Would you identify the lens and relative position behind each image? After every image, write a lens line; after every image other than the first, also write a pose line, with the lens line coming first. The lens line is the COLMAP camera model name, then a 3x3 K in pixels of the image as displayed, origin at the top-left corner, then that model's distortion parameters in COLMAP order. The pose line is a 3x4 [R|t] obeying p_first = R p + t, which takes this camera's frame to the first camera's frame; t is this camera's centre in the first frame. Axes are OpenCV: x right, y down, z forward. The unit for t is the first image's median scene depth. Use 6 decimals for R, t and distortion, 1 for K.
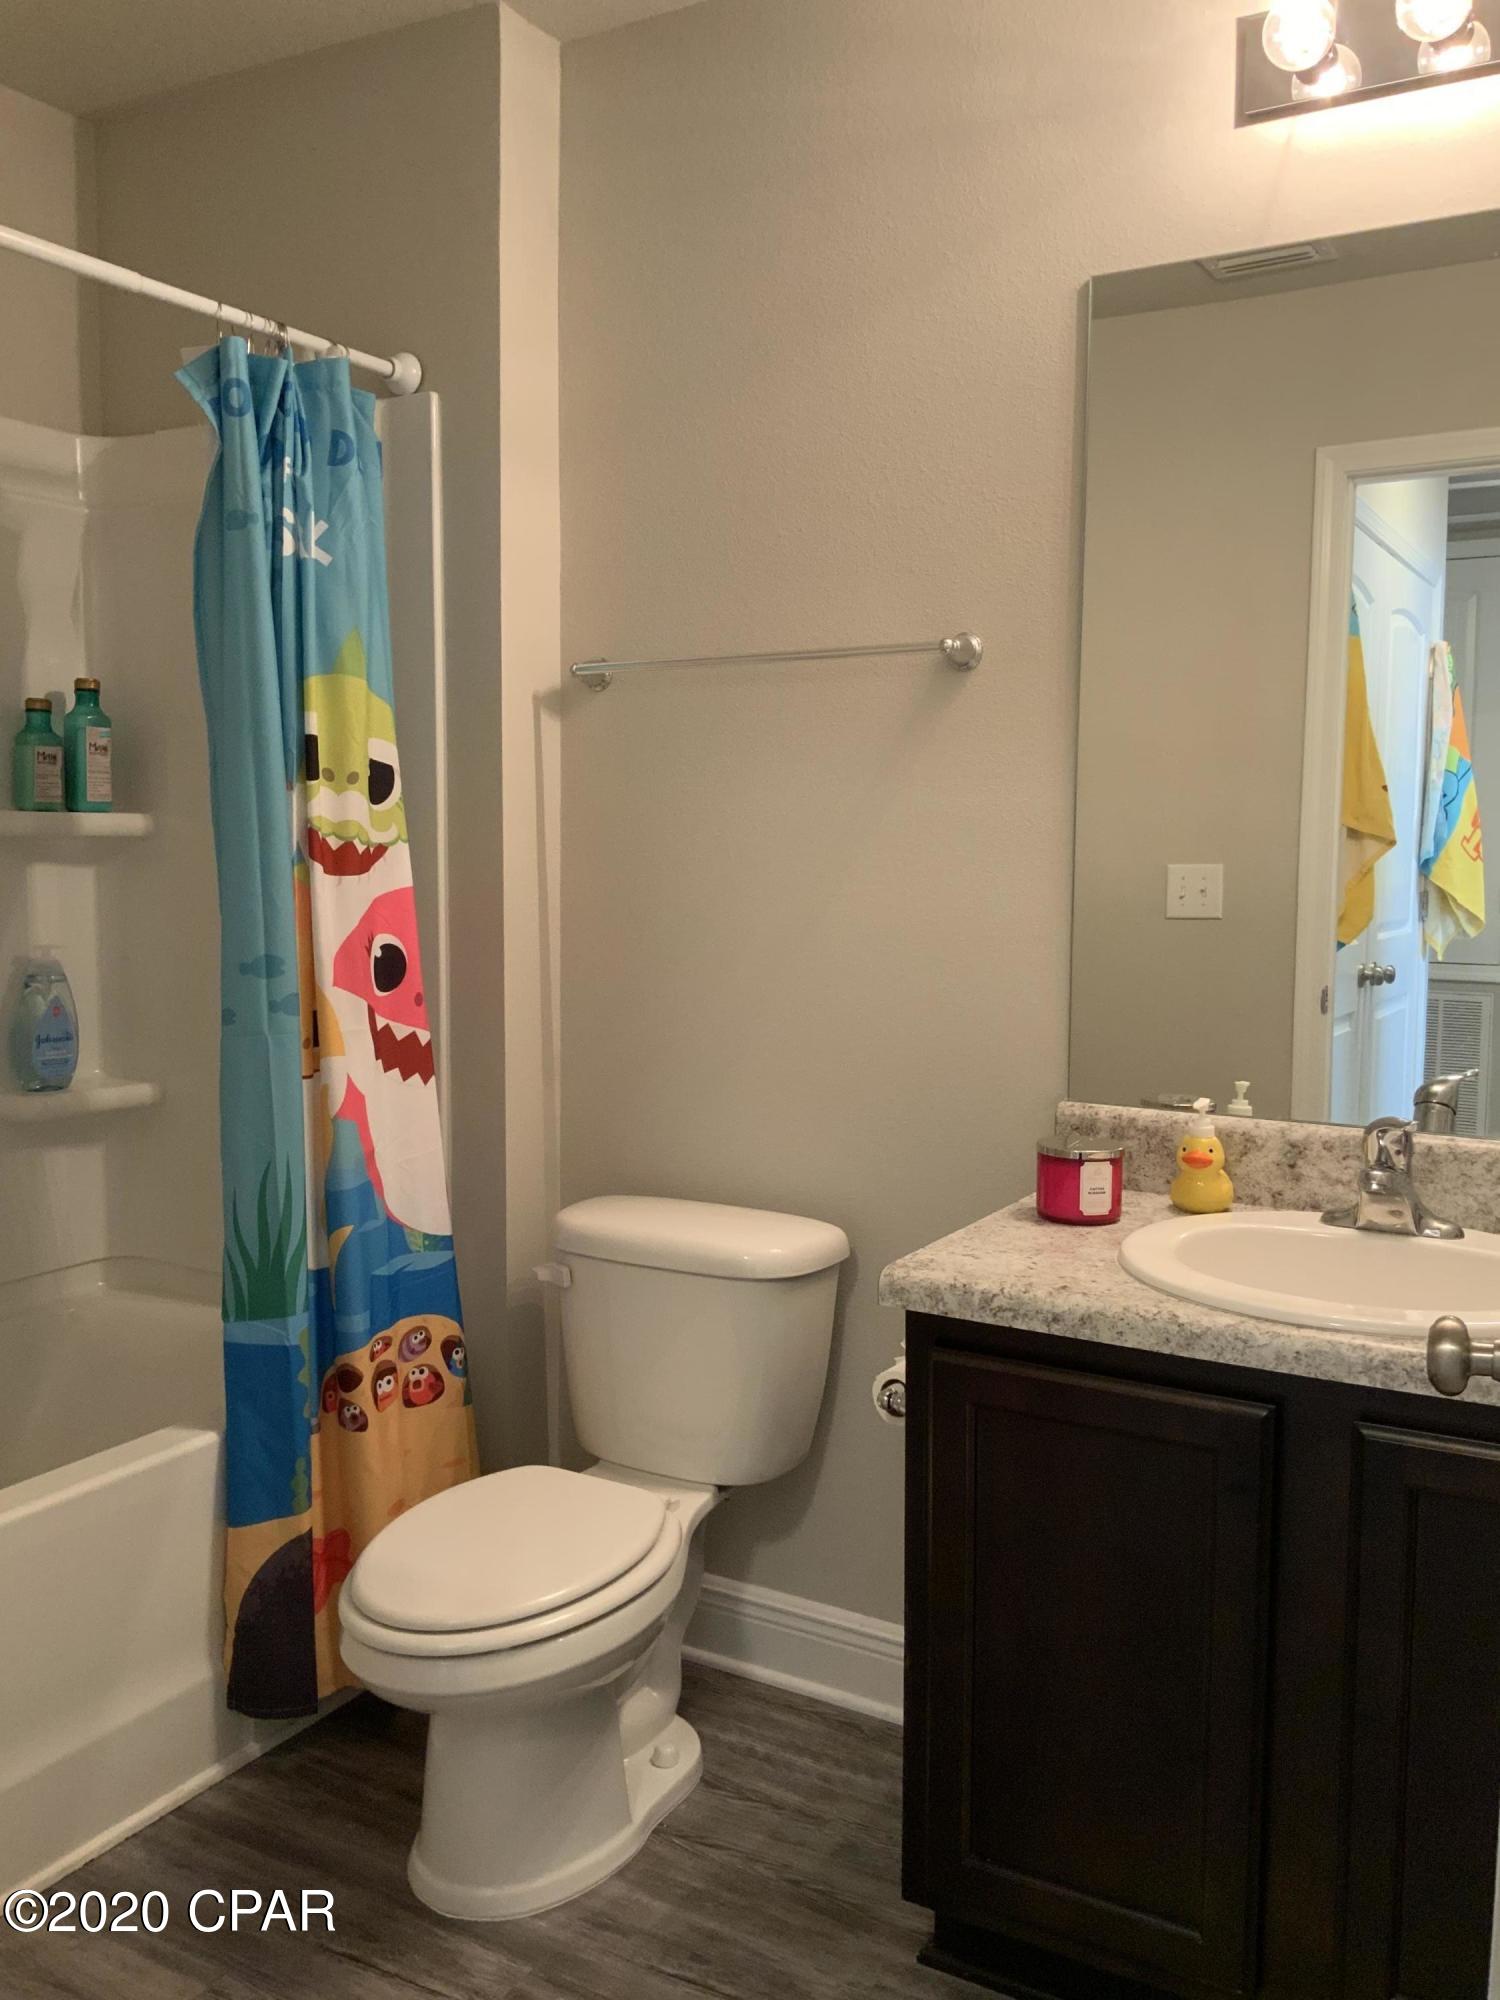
lens RADIAL K [[1662.2, 0, 749.7], [0, 1662.2, 1005.9], [0, 0, 1]] dist [0.067909, -0.128818]
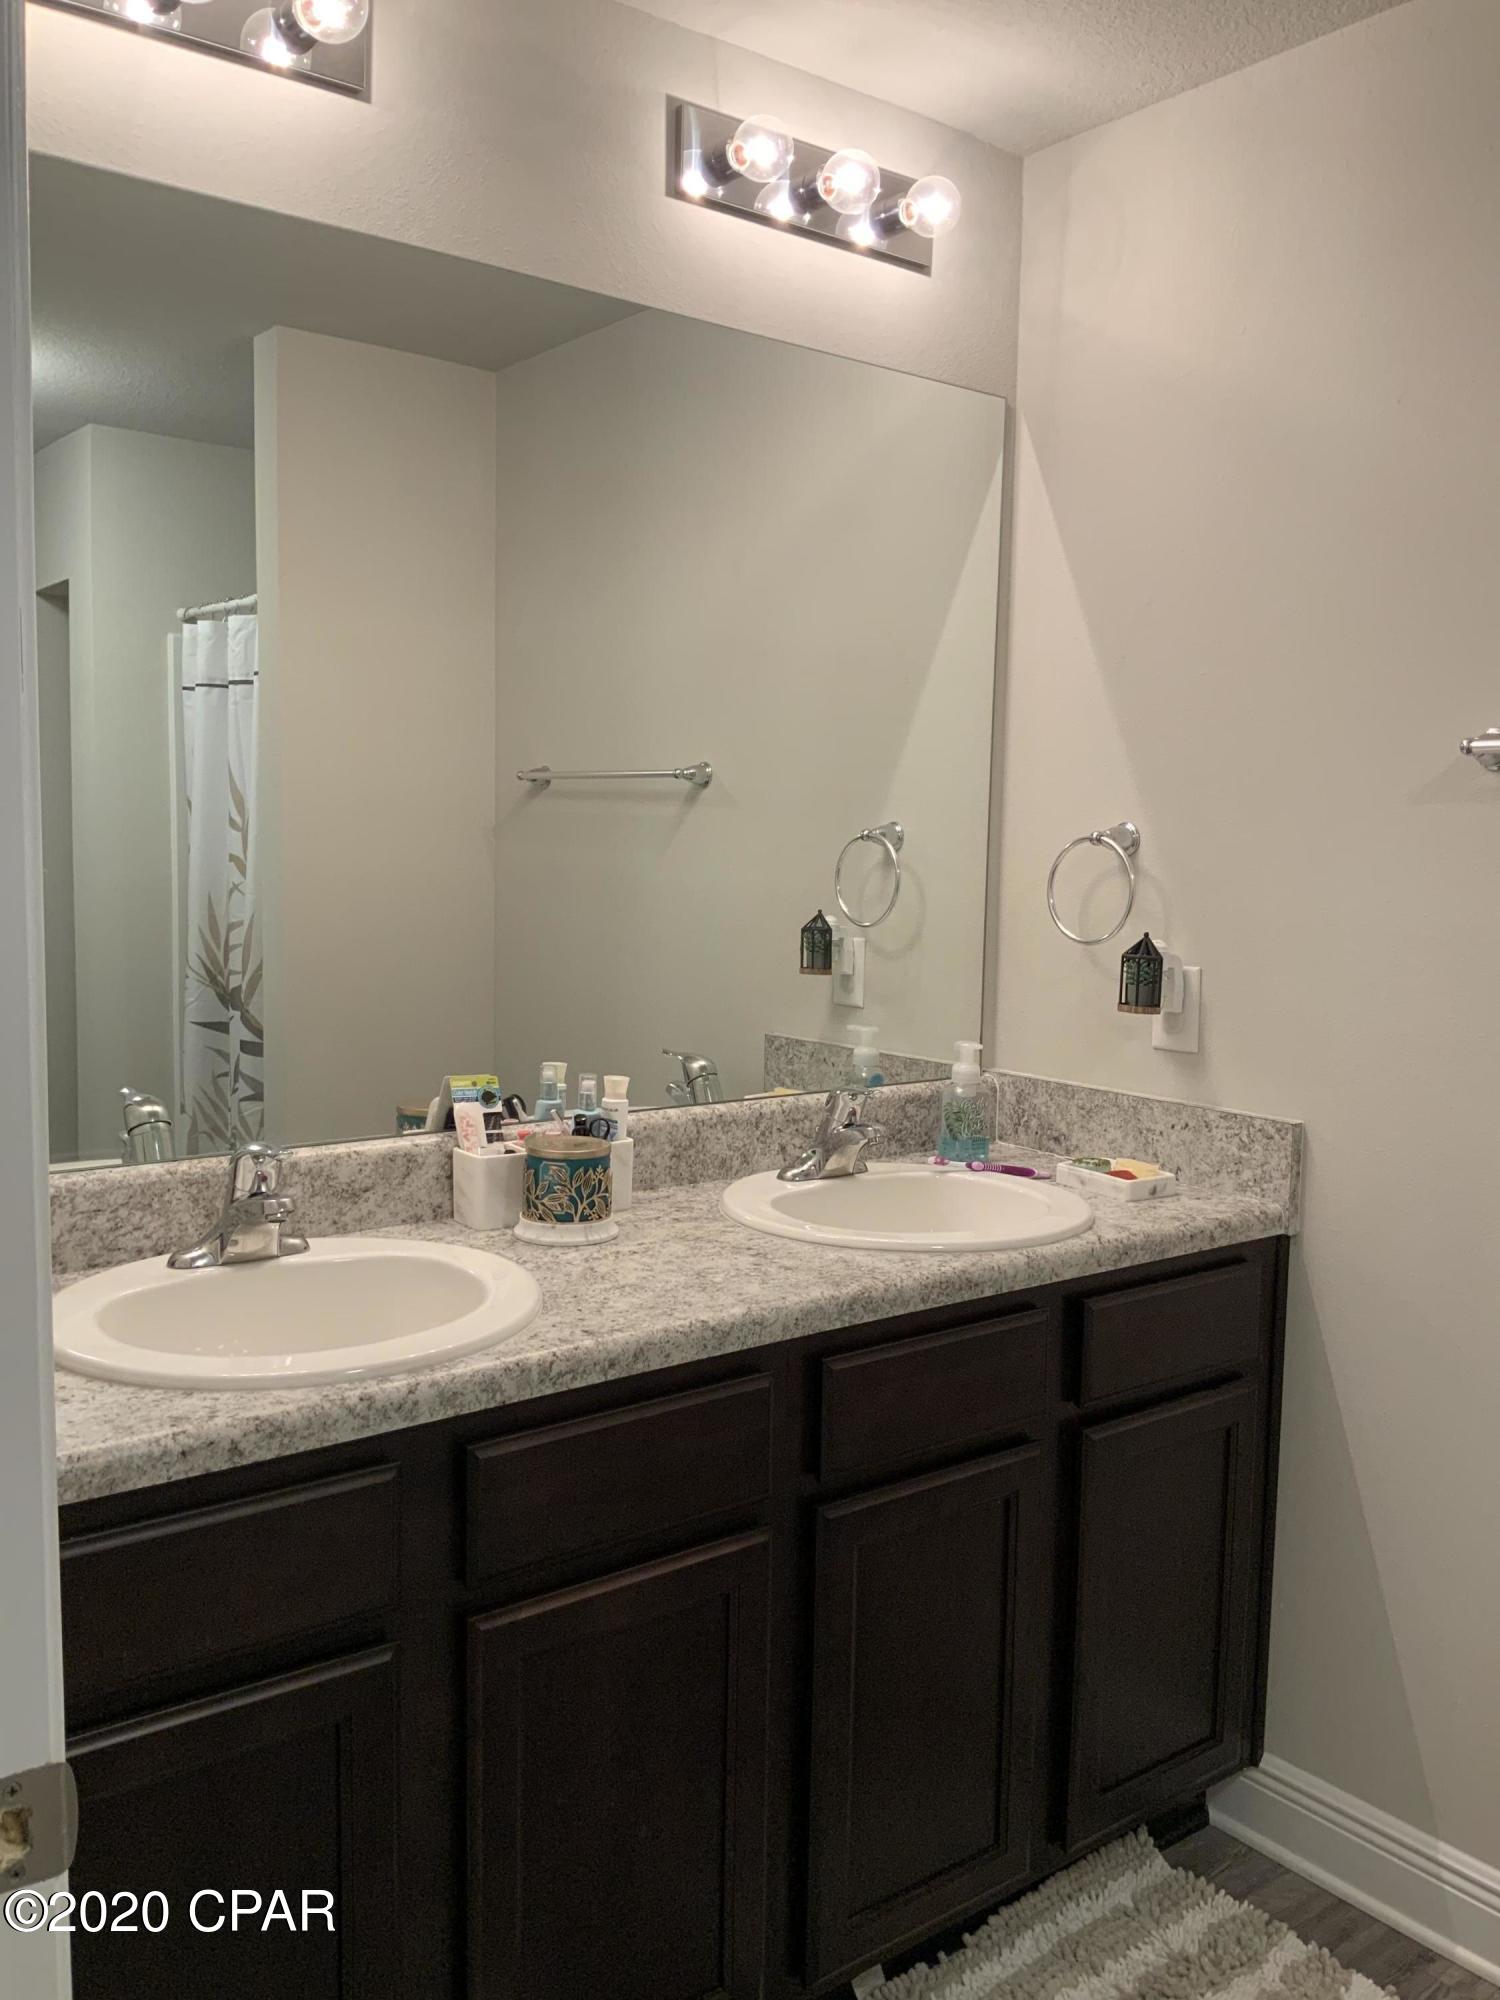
lens RADIAL K [[1662.2, 0, 750.6], [0, 1662.2, 992.5], [0, 0, 1]] dist [0.067909, -0.128818]
pose [[0.334937, -0.089150, 0.938014, -0.670198], [0.070521, 0.995094, 0.069394, -0.088941], [-0.939598, 0.042907, 0.339580, 0.569035]]
